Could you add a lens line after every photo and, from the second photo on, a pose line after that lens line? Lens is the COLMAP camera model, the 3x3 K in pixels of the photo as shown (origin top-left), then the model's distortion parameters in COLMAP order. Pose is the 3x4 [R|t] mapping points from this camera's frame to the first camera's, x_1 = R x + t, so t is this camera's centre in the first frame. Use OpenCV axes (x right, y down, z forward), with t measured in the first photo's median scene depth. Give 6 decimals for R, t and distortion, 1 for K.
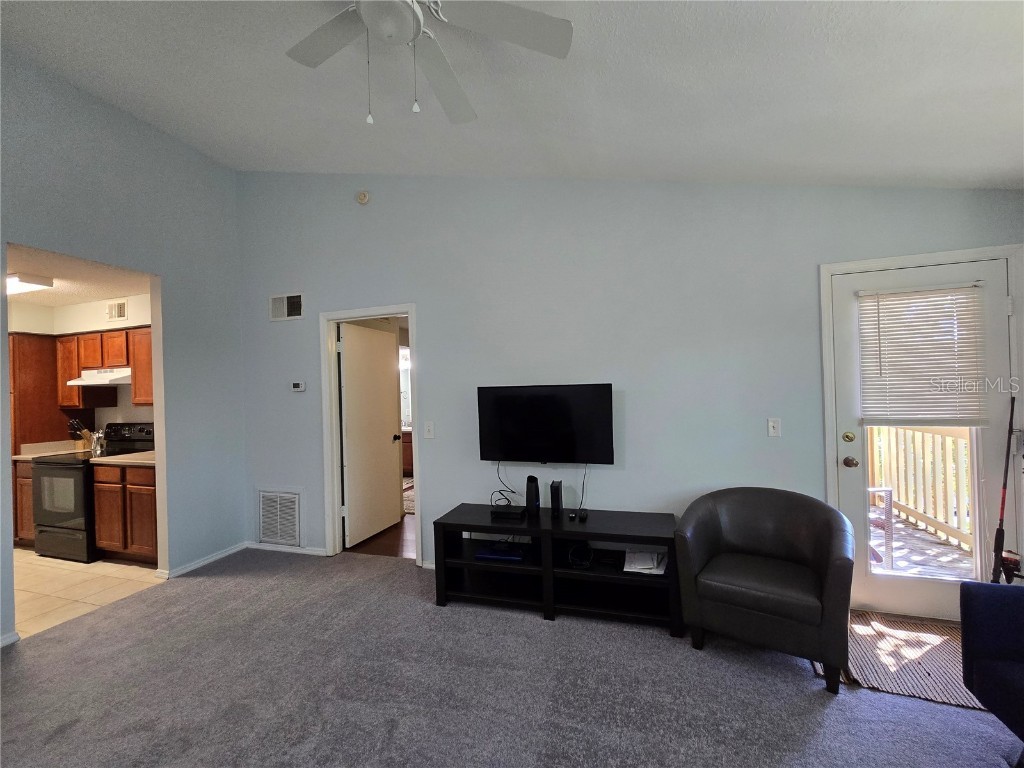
lens RADIAL K [[417.0, 0, 512.3], [0, 417.0, 389.7], [0, 0, 1]] dist [-0.002035, 0.000033]
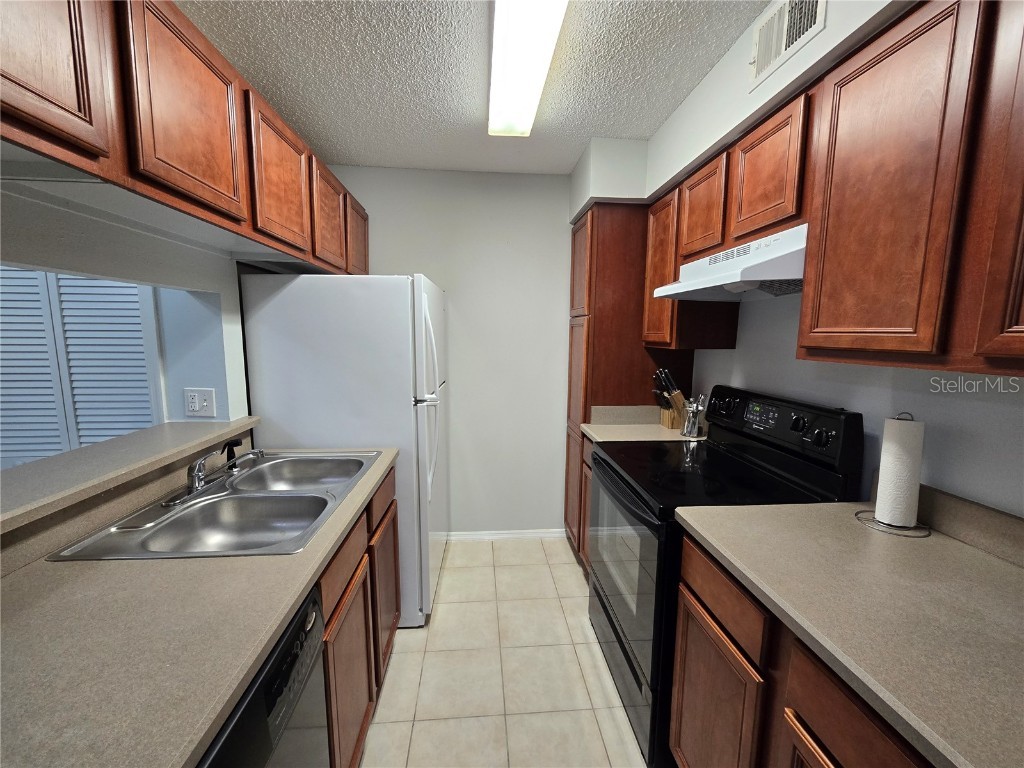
lens RADIAL K [[417.0, 0, 512.3], [0, 417.0, 389.7], [0, 0, 1]] dist [-0.002035, 0.000033]
pose [[0.377361, 0.154863, -0.913026, -0.688052], [-0.017396, 0.986930, 0.160208, 0.018756], [0.925903, -0.044573, 0.375123, 0.672228]]
